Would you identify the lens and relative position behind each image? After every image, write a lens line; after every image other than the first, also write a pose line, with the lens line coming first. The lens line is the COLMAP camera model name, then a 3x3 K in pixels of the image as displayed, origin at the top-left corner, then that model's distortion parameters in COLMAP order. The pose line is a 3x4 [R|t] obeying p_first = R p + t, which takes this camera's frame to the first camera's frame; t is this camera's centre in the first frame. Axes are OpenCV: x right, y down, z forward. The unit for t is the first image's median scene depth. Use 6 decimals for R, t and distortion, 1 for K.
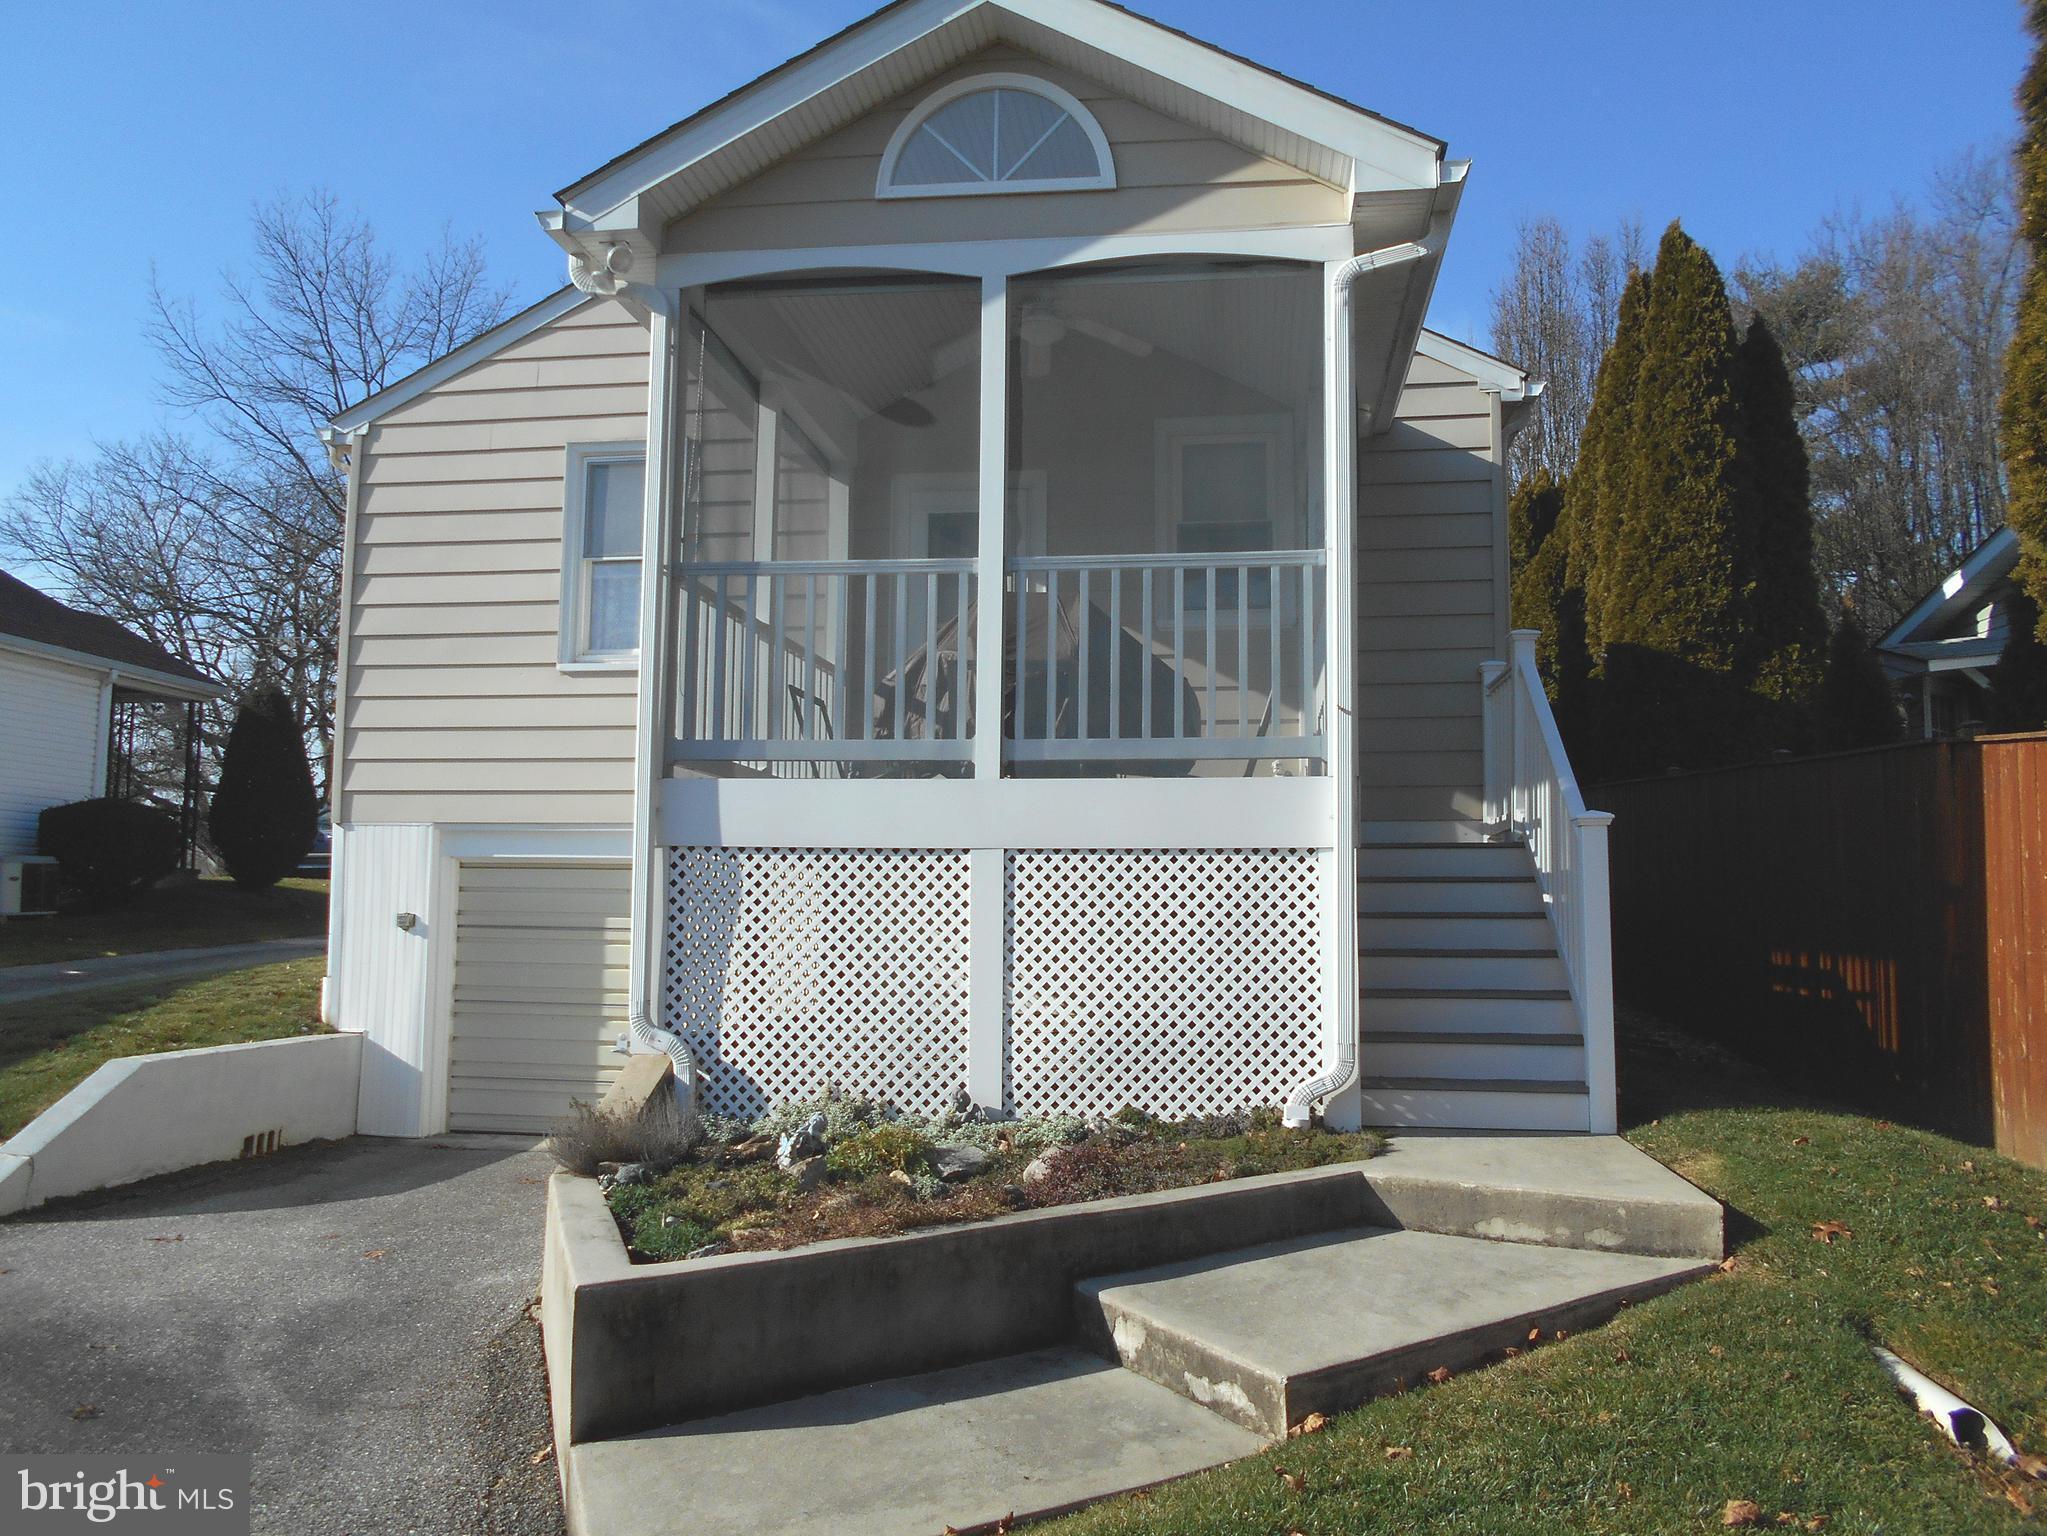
lens RADIAL K [[1599.3, 0, 1023.5], [0, 1599.3, 768.0], [0, 0, 1]] dist [-0.061215, -0.001300]
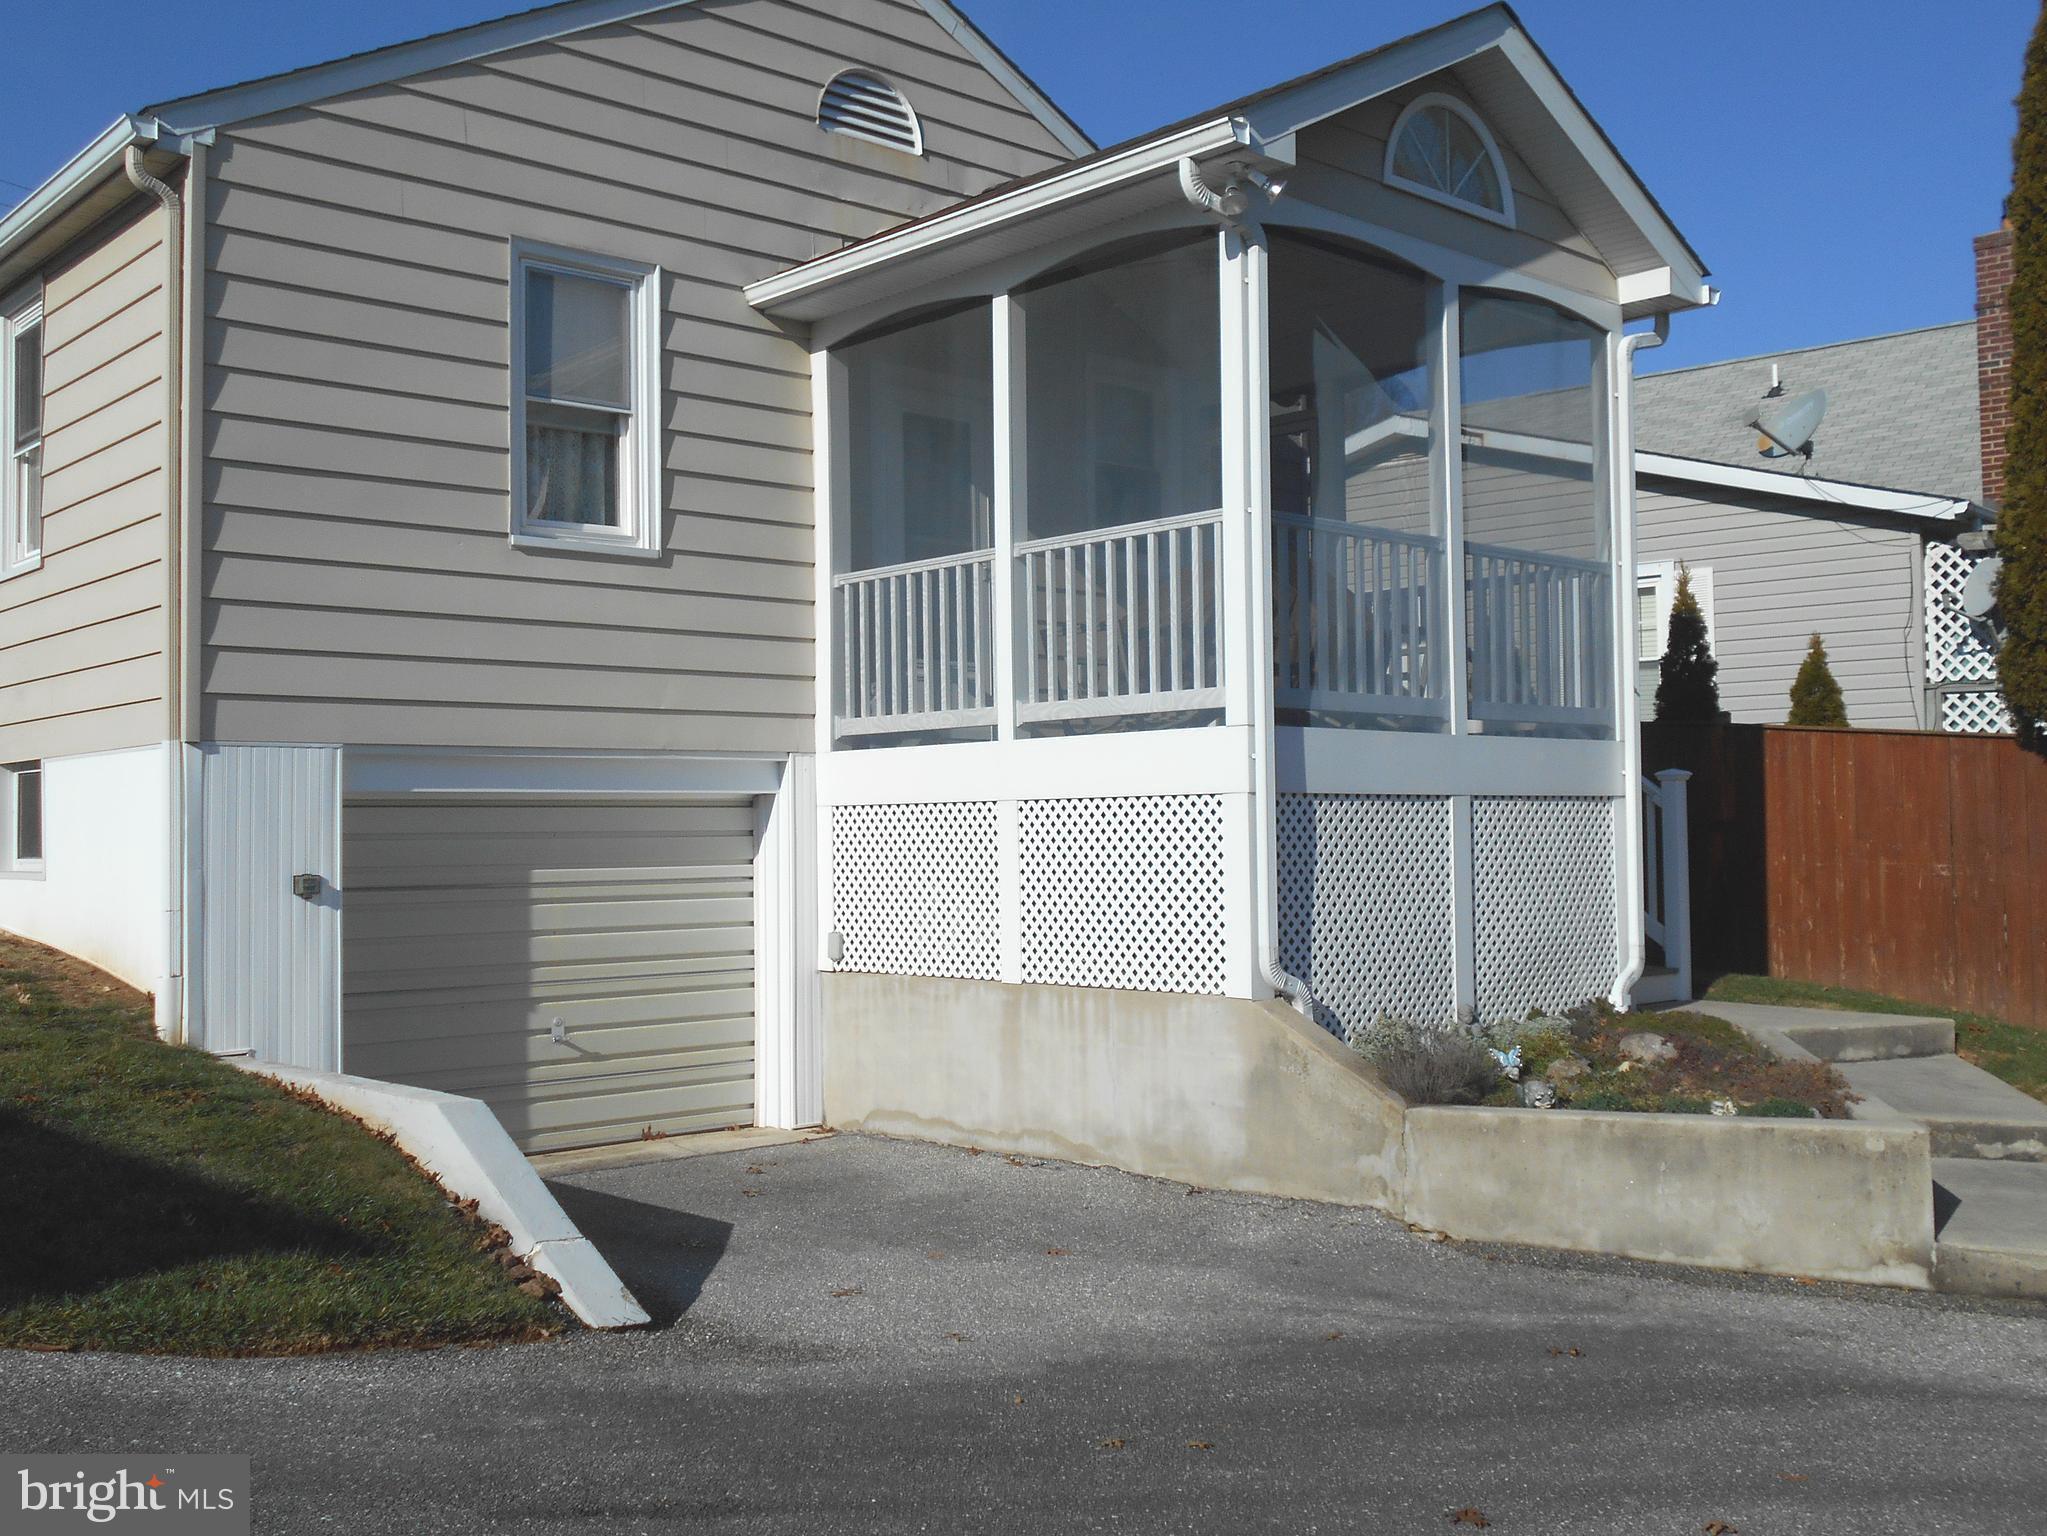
lens RADIAL K [[1991.7, 0, 1023.5], [0, 1991.7, 768.0], [0, 0, 1]] dist [-0.012576, -0.004779]
pose [[0.643359, 0.007691, 0.765526, -0.853442], [-0.055172, 0.997815, 0.036343, -0.003301], [-0.763574, -0.065617, 0.642378, 0.206356]]
